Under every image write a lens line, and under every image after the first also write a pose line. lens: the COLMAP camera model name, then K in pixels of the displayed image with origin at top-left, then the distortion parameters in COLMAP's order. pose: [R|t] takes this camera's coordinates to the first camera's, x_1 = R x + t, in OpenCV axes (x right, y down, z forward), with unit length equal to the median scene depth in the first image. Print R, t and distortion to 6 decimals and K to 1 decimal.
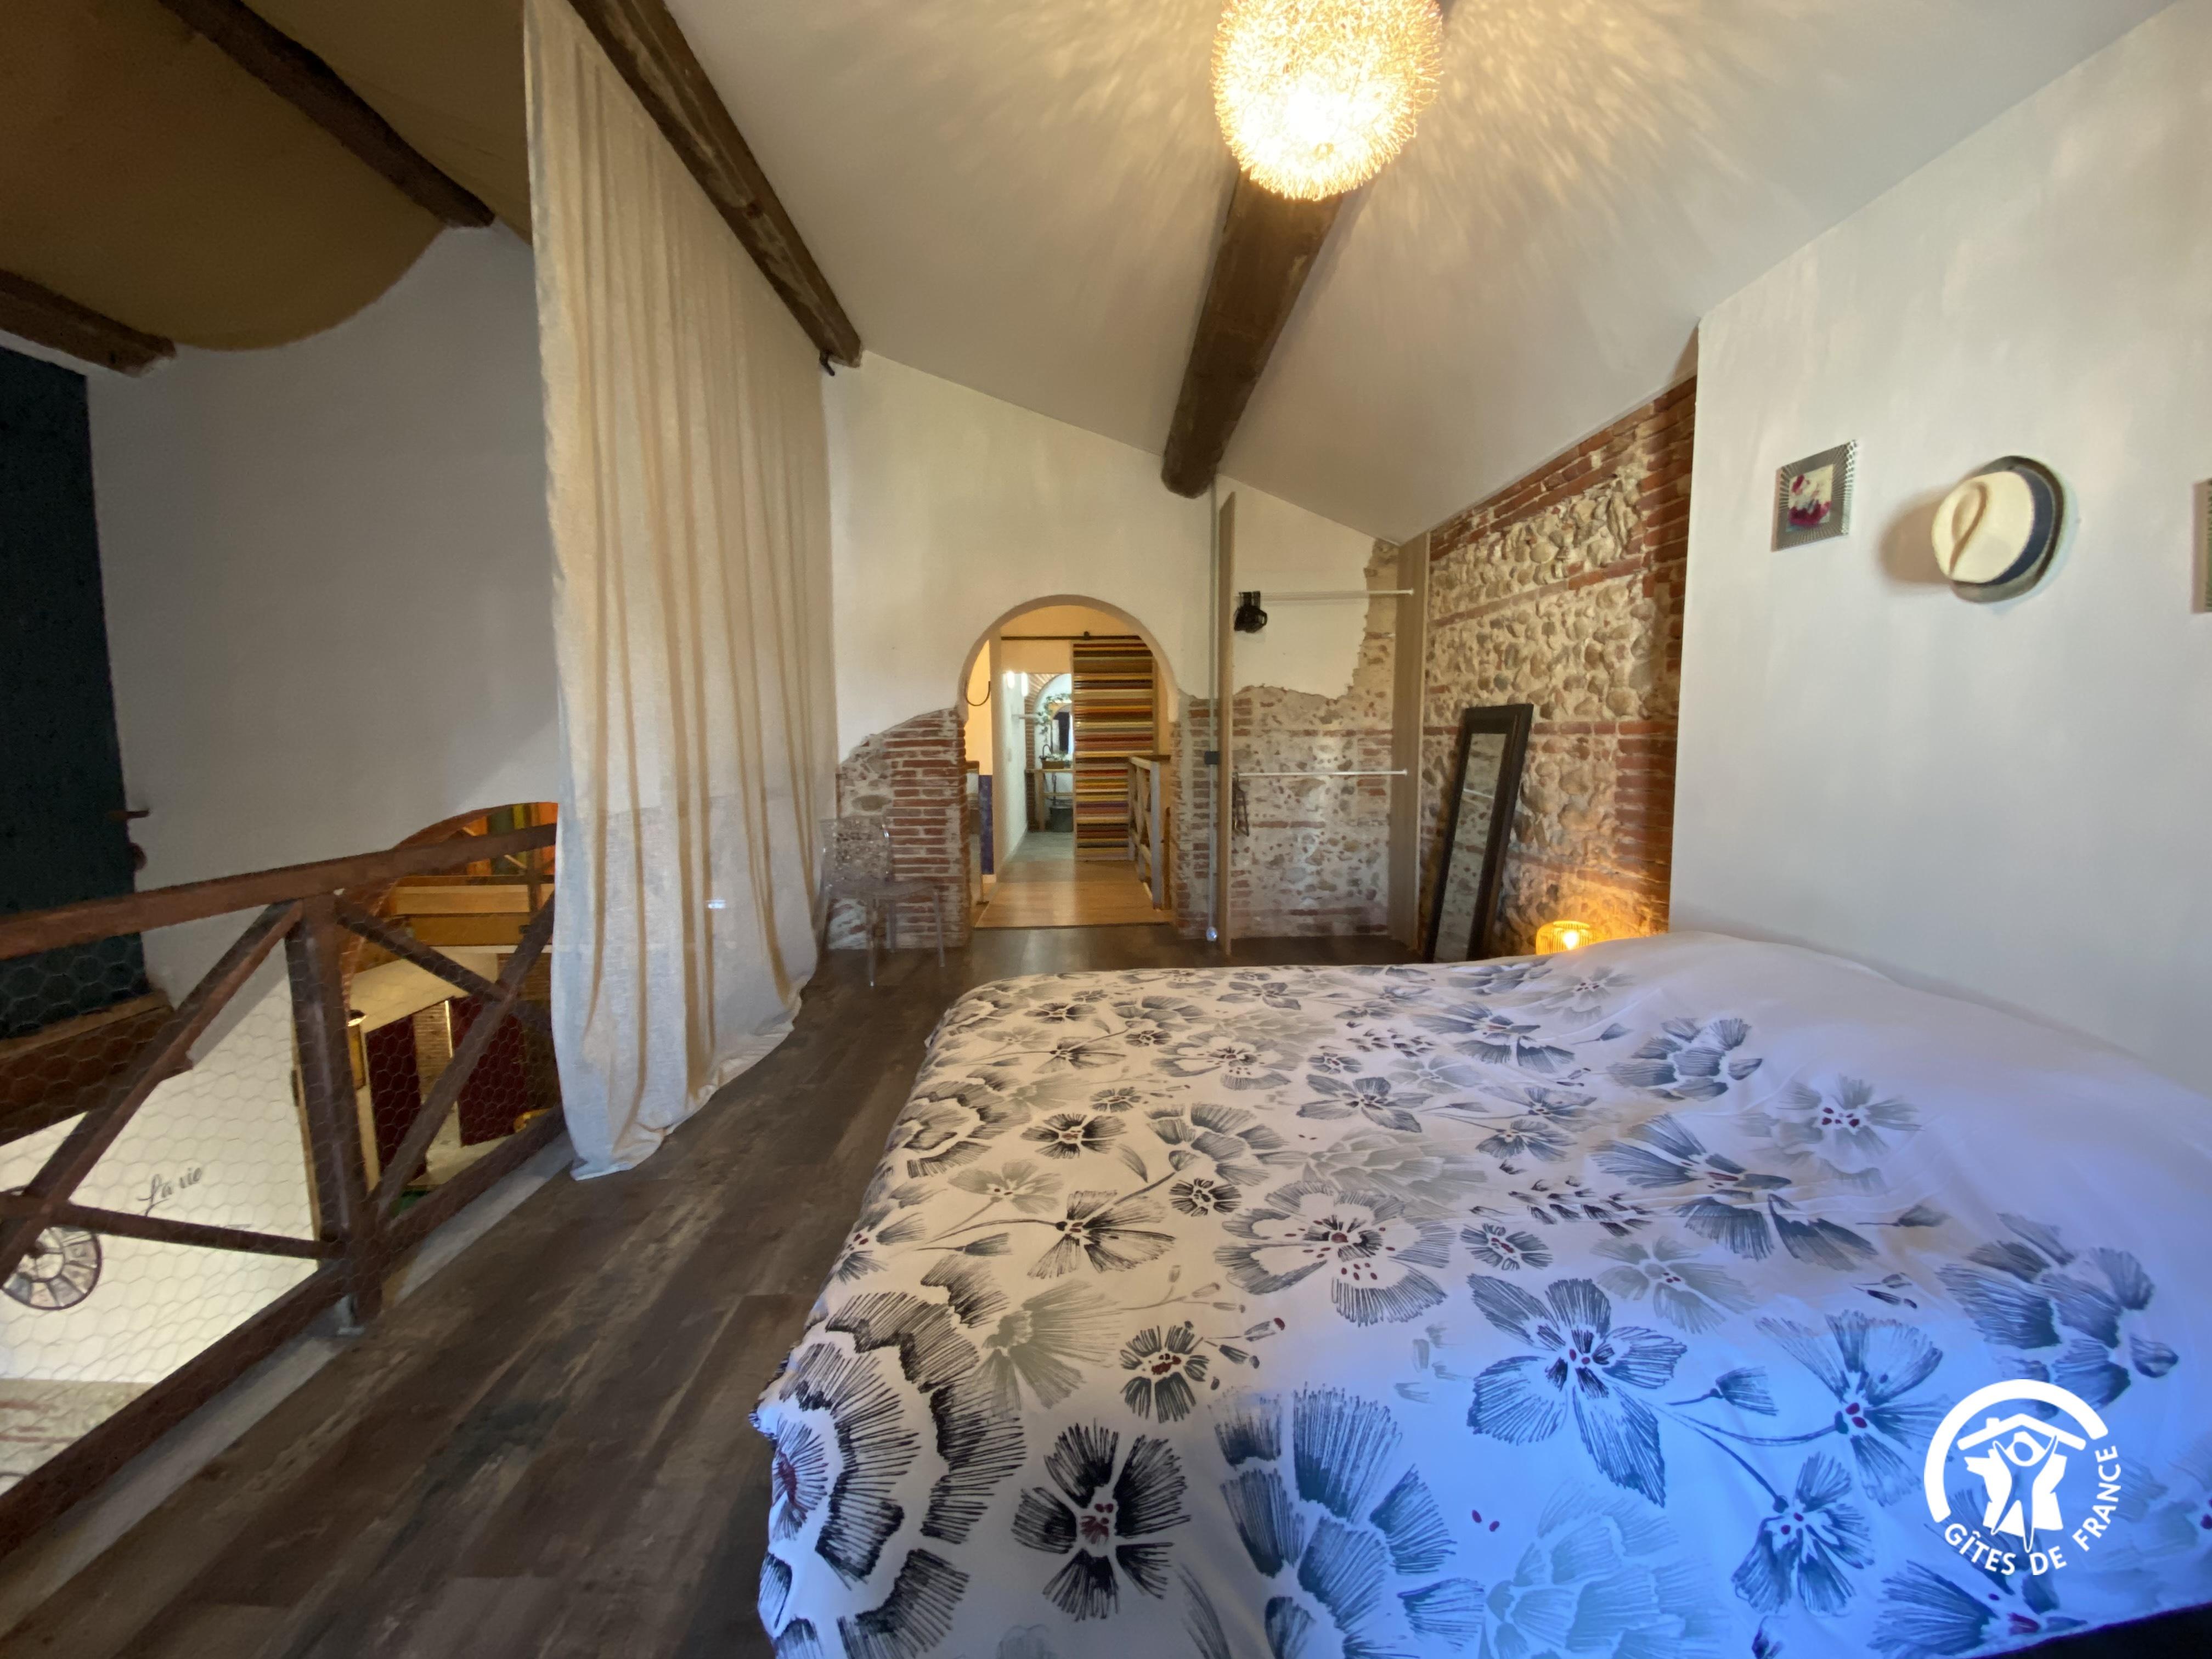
lens RADIAL K [[897.1, 0, 1117.0], [0, 897.1, 826.2], [0, 0, 1]] dist [0.002707, -0.013309]
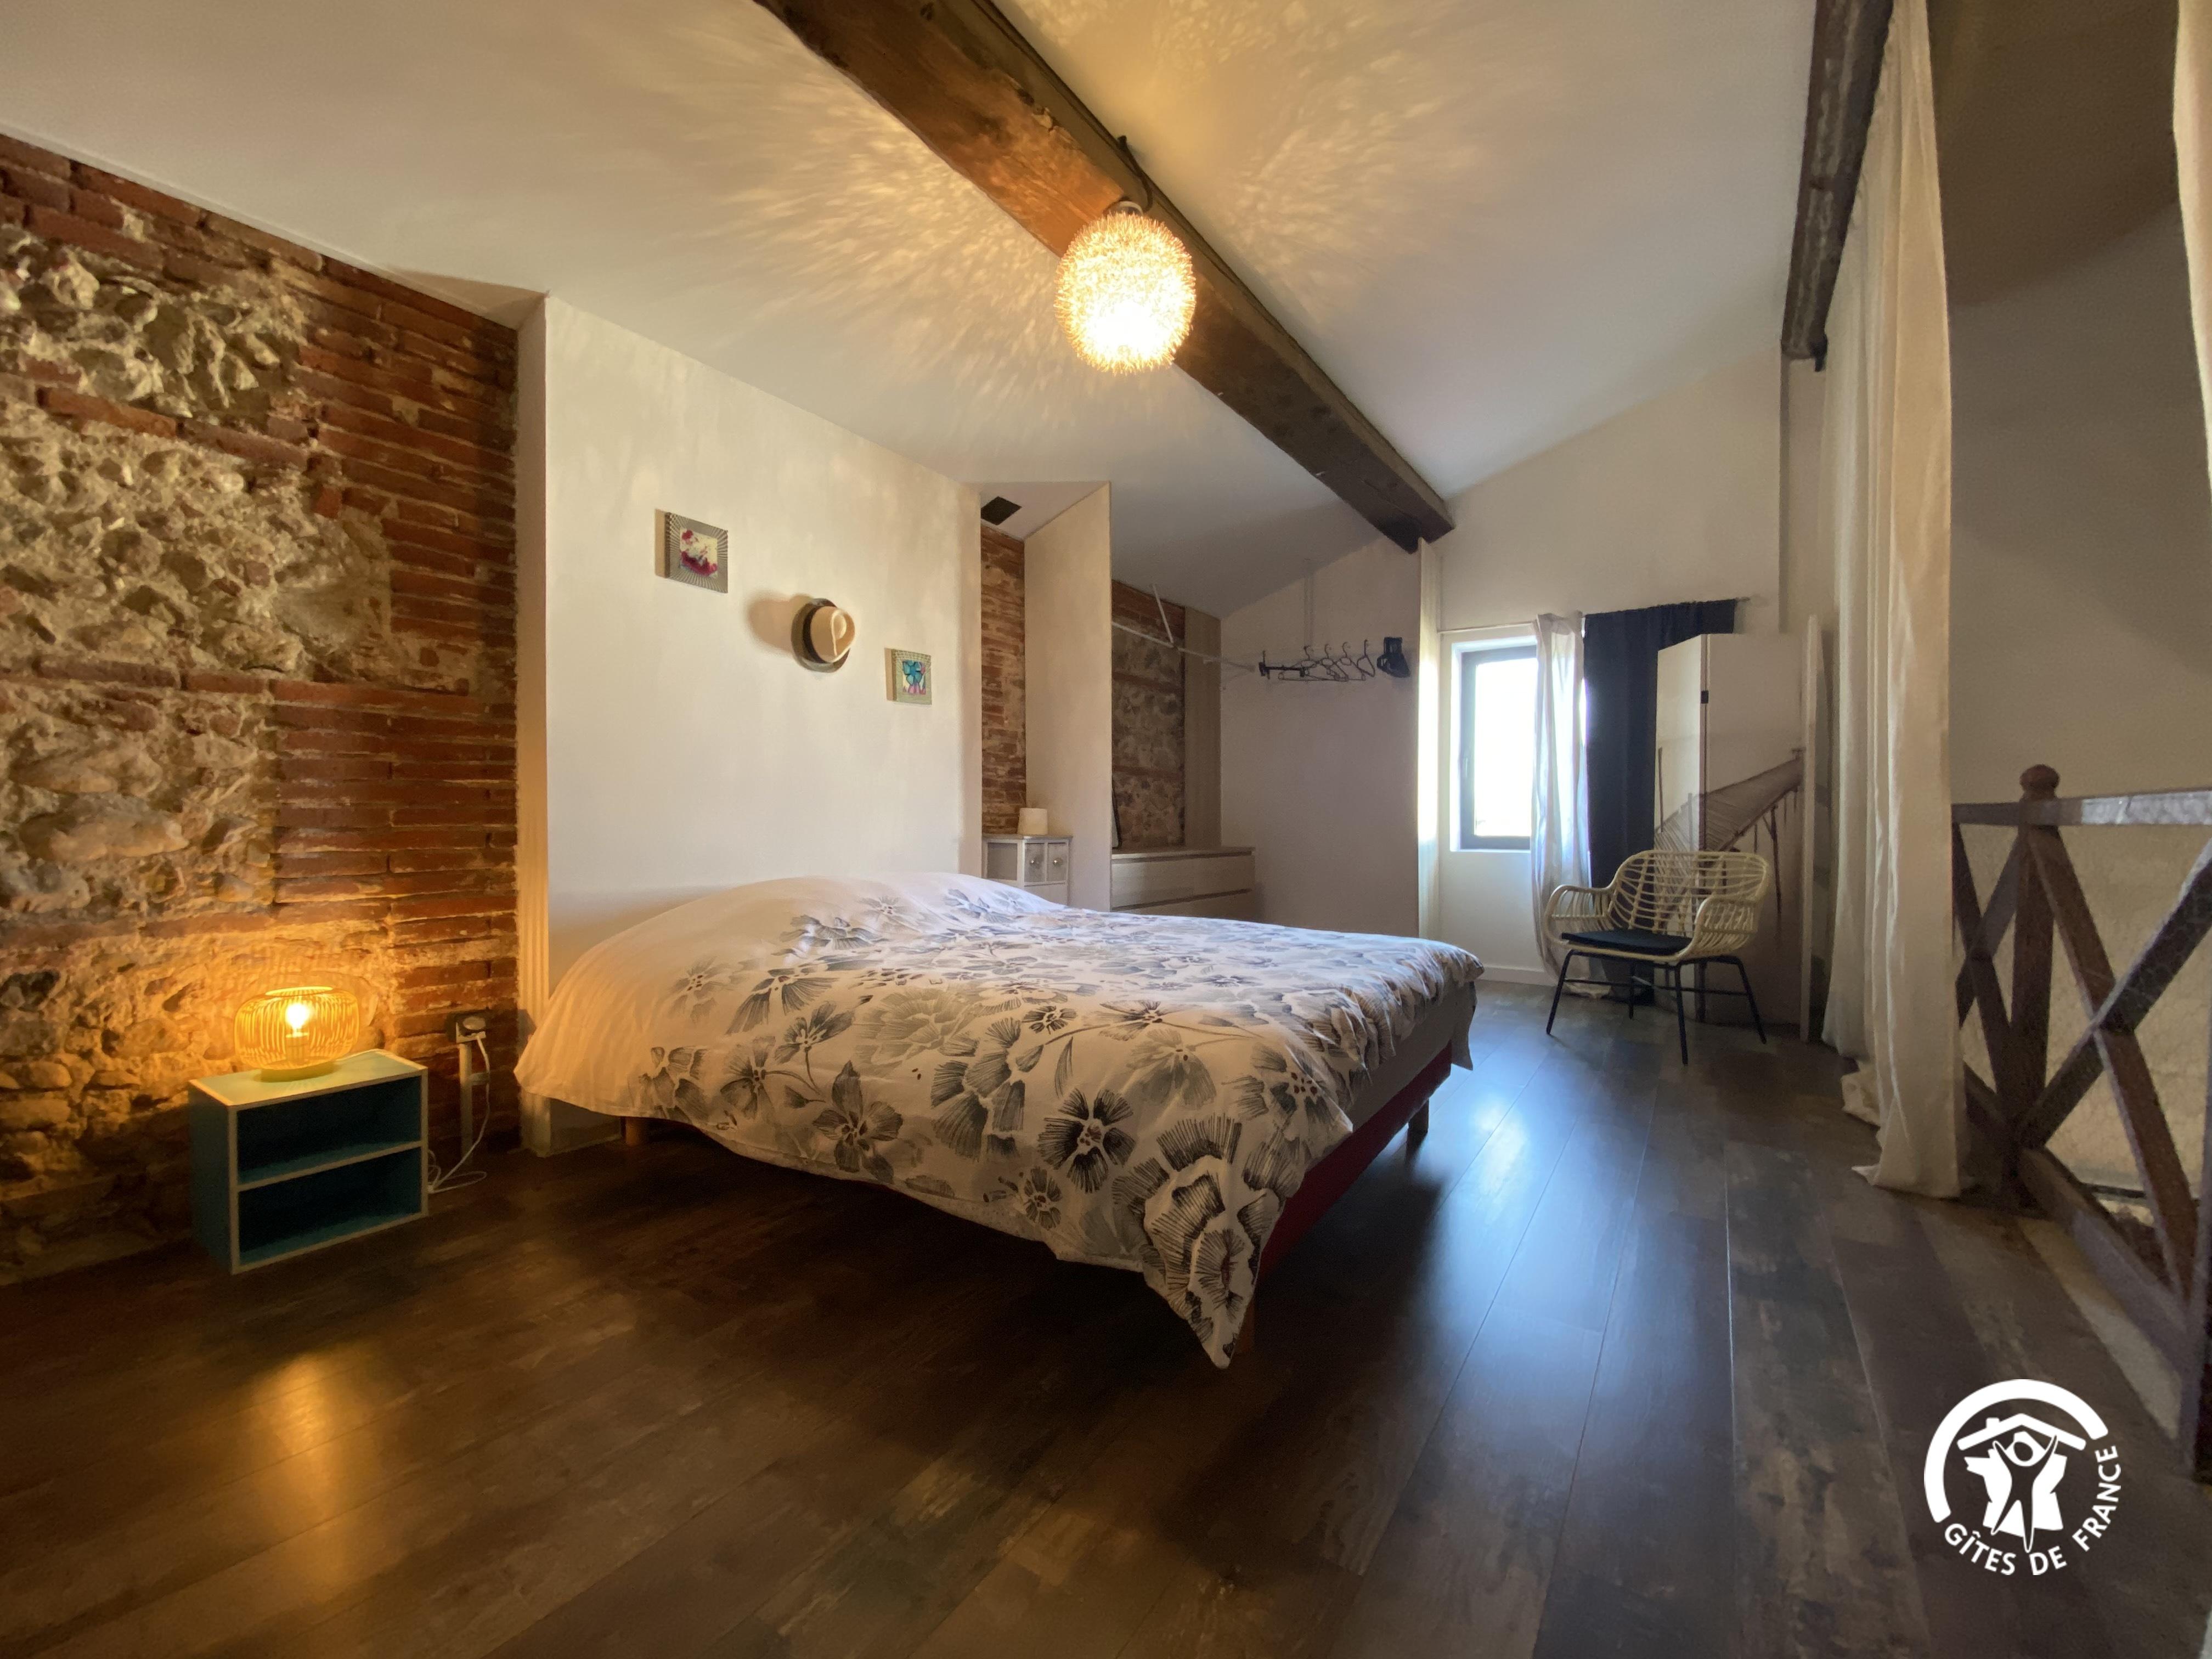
lens RADIAL K [[897.1, 0, 1092.3], [0, 897.1, 827.0], [0, 0, 1]] dist [0.002707, -0.013309]
pose [[-0.807795, 0.001126, 0.589462, -0.459712], [0.062682, 0.994492, 0.084000, -0.033597], [-0.586121, 0.104804, -0.803417, 1.672630]]
